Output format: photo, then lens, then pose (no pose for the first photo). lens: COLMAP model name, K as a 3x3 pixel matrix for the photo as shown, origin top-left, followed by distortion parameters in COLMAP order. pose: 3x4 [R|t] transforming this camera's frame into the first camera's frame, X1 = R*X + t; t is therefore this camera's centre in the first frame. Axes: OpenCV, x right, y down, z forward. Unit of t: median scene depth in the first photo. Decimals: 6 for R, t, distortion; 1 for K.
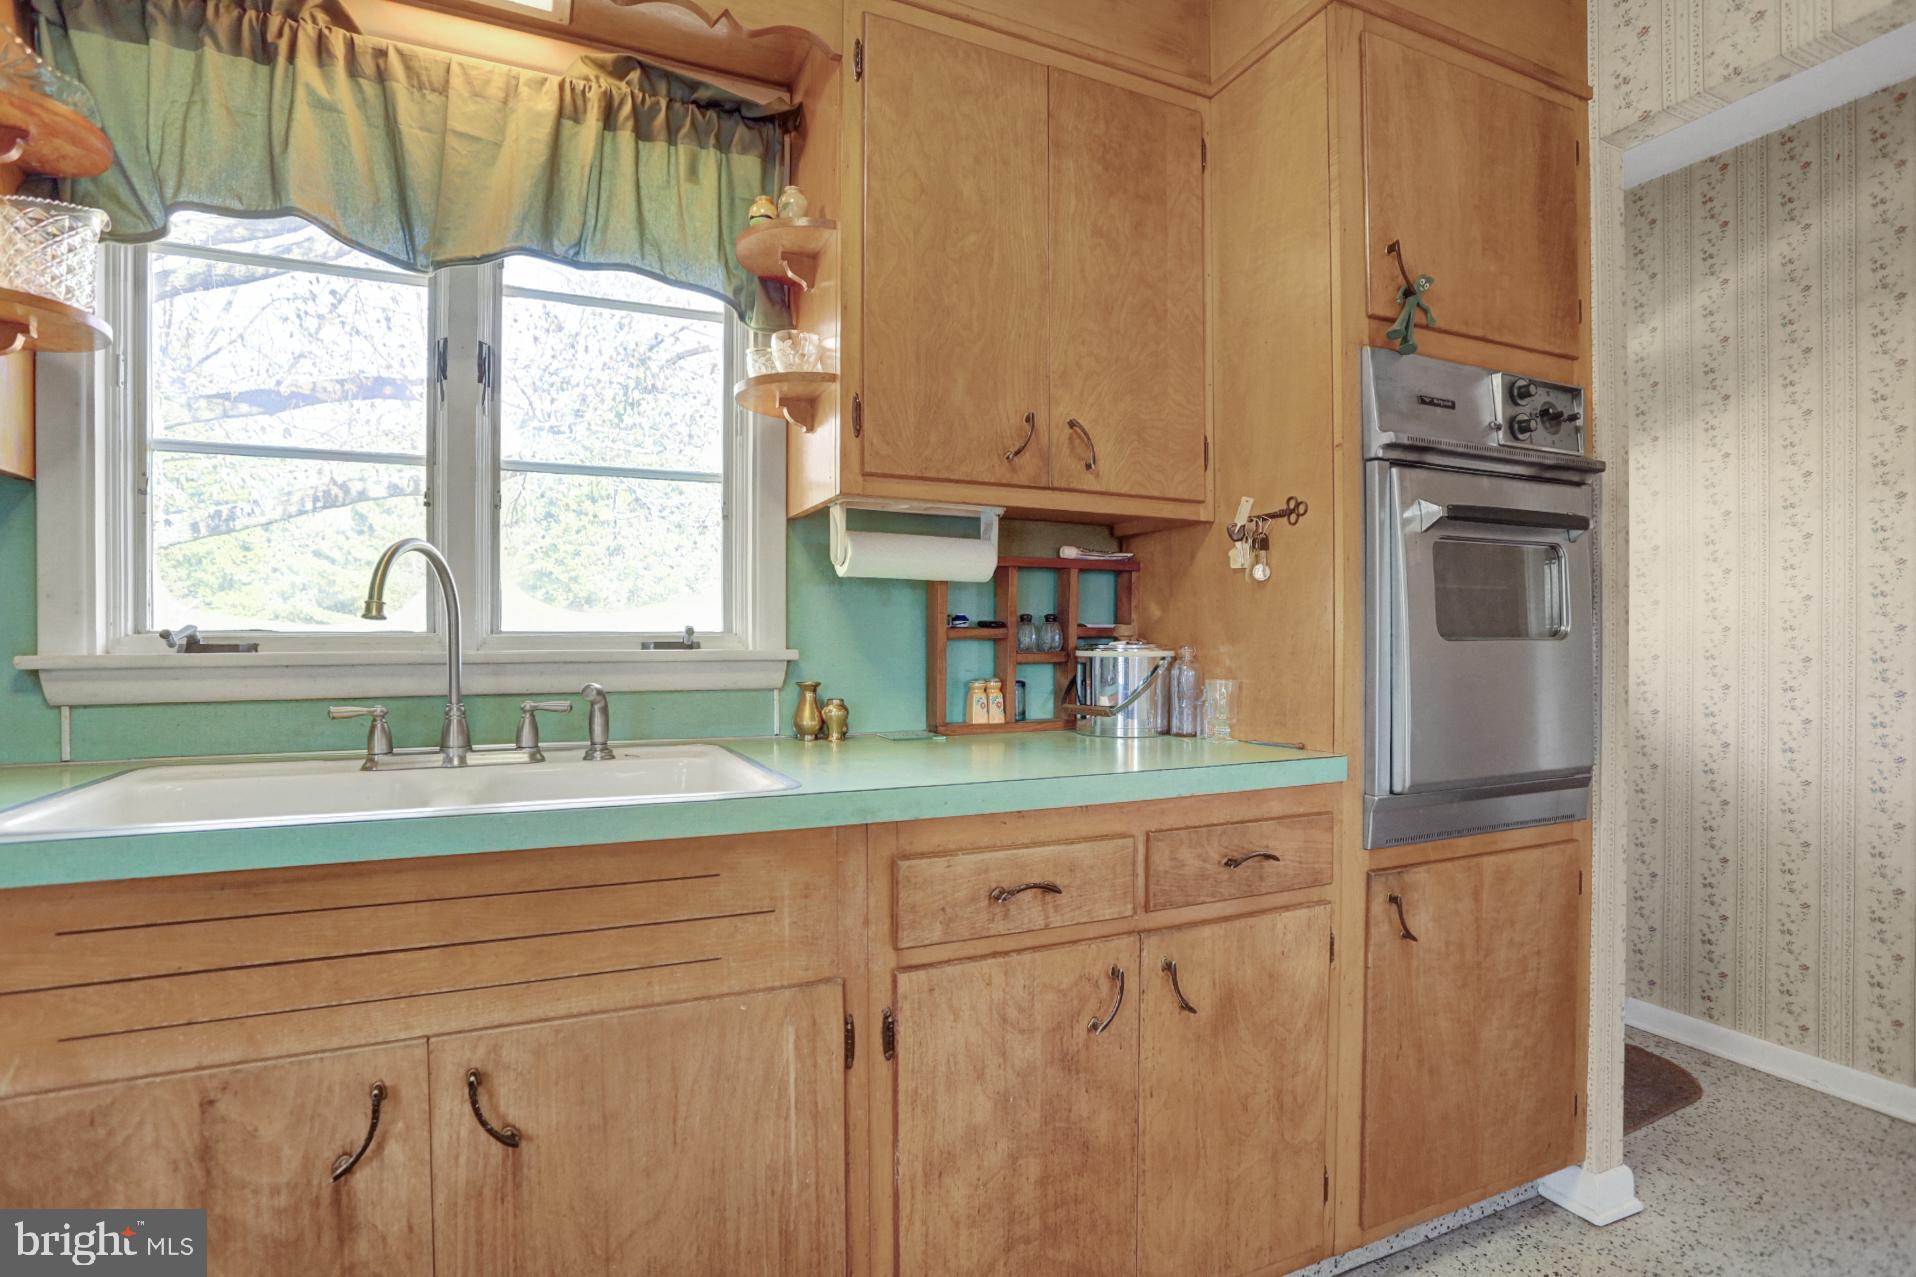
lens RADIAL K [[936.5, 0, 943.2], [0, 936.5, 656.7], [0, 0, 1]] dist [-0.069150, 0.029093]
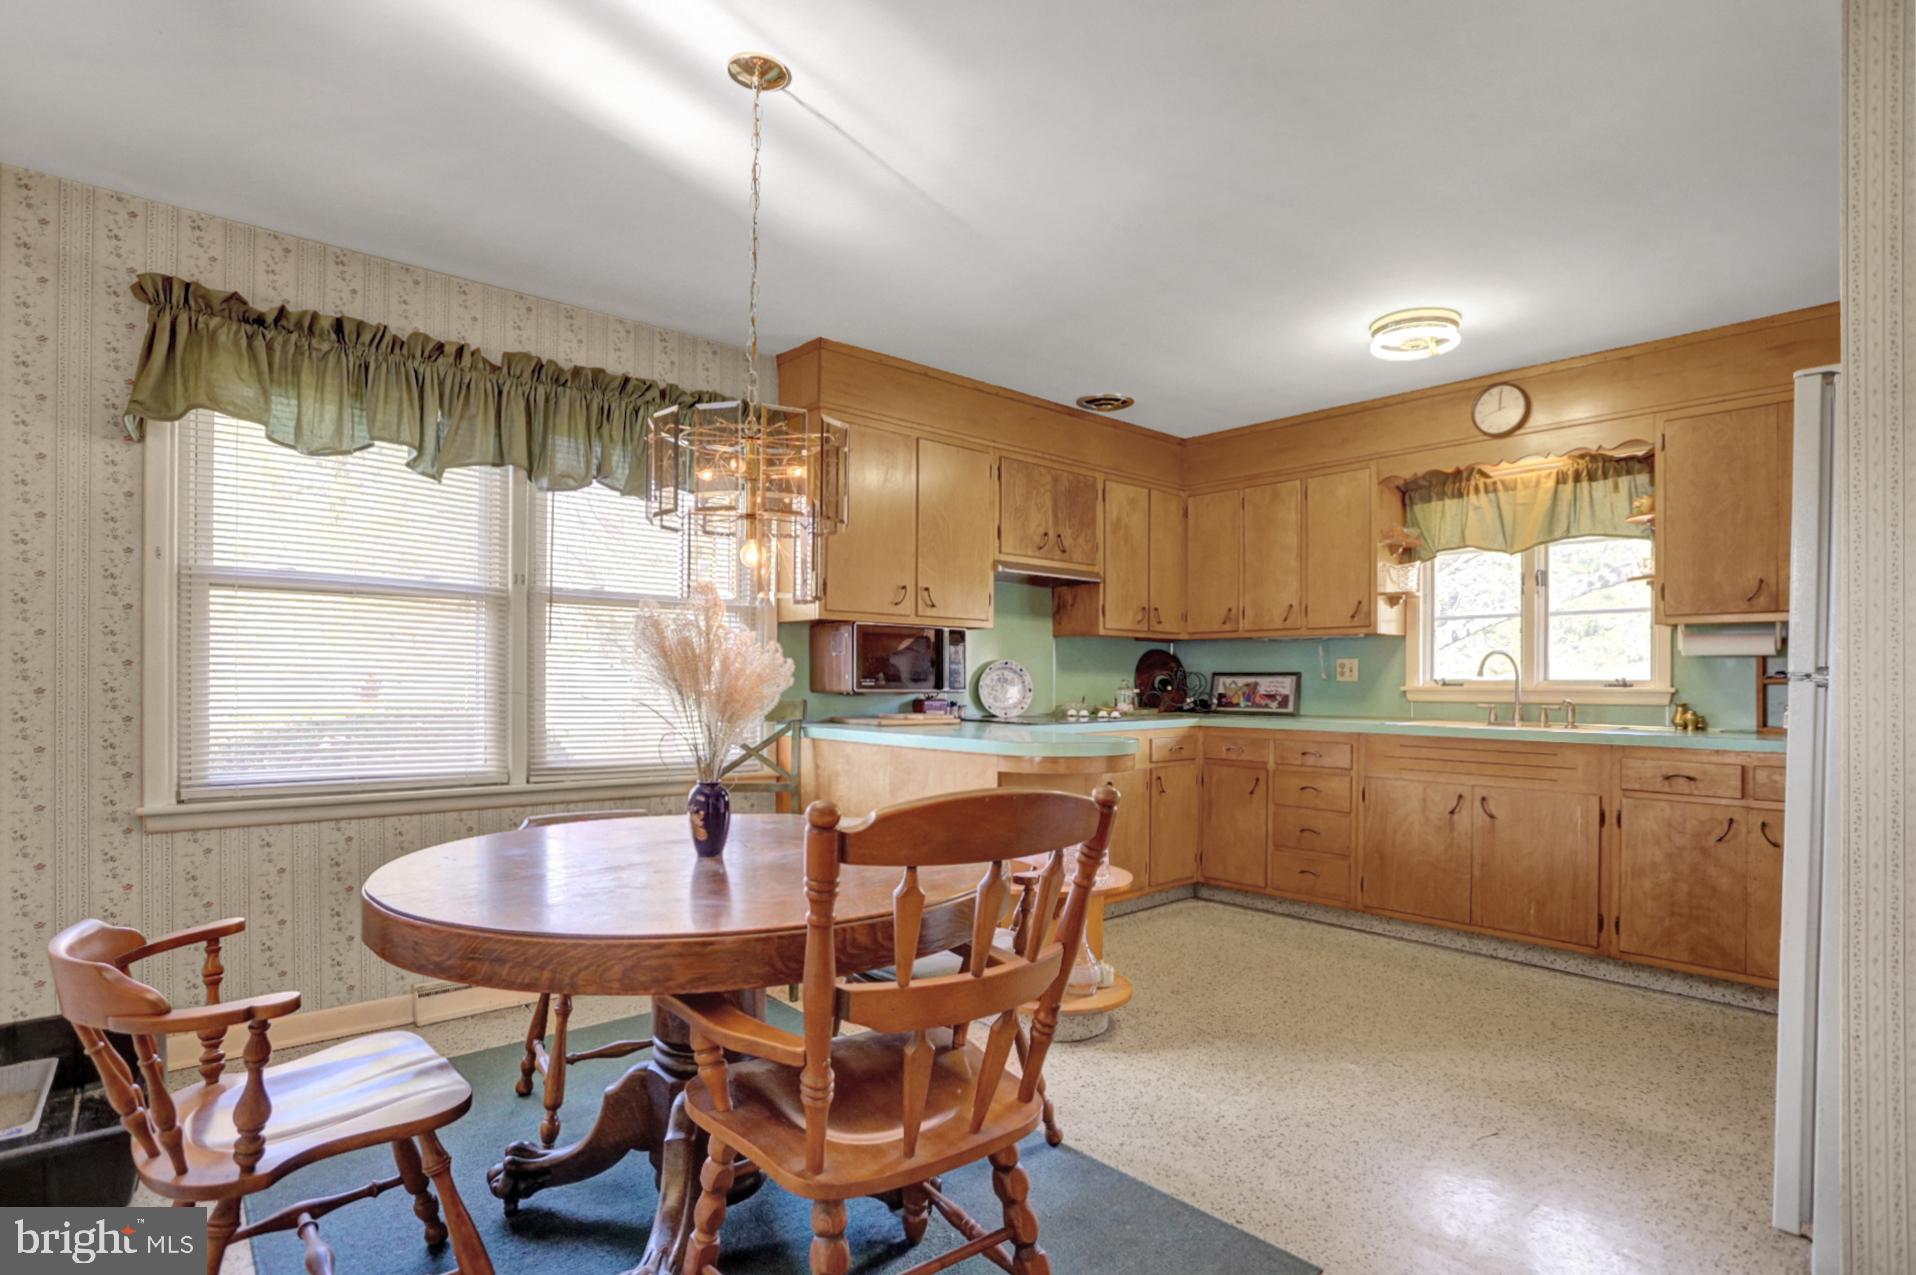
lens RADIAL K [[936.5, 0, 975.1], [0, 936.5, 676.6], [0, 0, 1]] dist [-0.069150, 0.029093]
pose [[0.301486, -0.001803, -0.953469, 1.633882], [-0.021593, 0.999729, -0.008718, 0.023065], [0.953226, 0.023216, 0.301365, -1.430230]]
